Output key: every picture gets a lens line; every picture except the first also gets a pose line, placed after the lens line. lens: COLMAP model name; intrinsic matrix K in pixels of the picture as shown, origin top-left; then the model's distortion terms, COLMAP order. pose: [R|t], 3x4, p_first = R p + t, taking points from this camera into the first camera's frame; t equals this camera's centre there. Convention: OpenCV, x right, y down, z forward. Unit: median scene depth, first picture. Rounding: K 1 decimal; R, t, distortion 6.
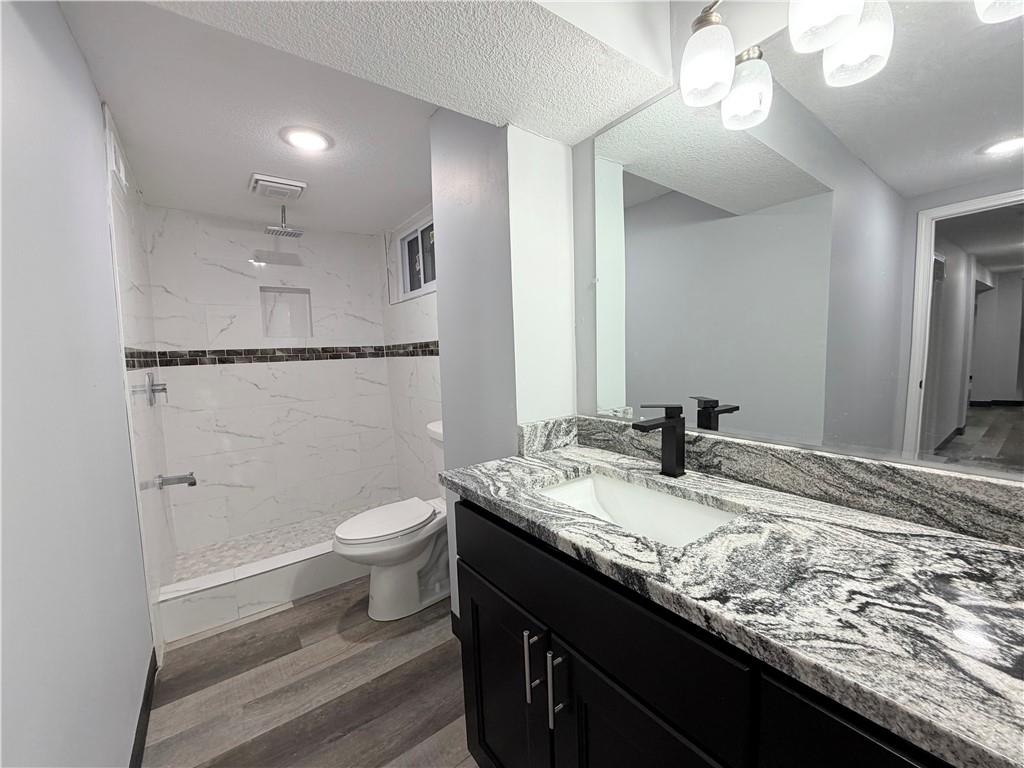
lens RADIAL K [[406.8, 0, 513.3], [0, 406.8, 383.5], [0, 0, 1]] dist [-0.000507, 0.000120]
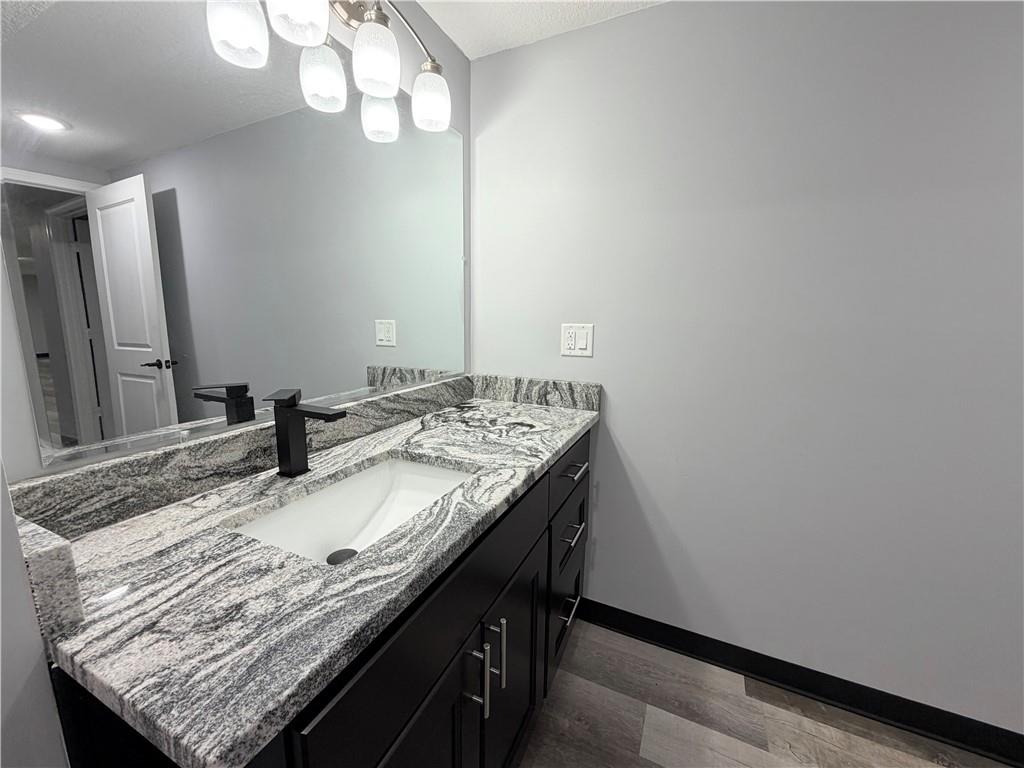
lens RADIAL K [[406.8, 0, 510.1], [0, 406.8, 381.6], [0, 0, 1]] dist [-0.000507, 0.000120]
pose [[-0.470750, -0.120825, 0.873954, -0.701173], [0.075305, 0.981461, 0.176250, -0.098444], [-0.879047, 0.148782, -0.452924, 1.291521]]
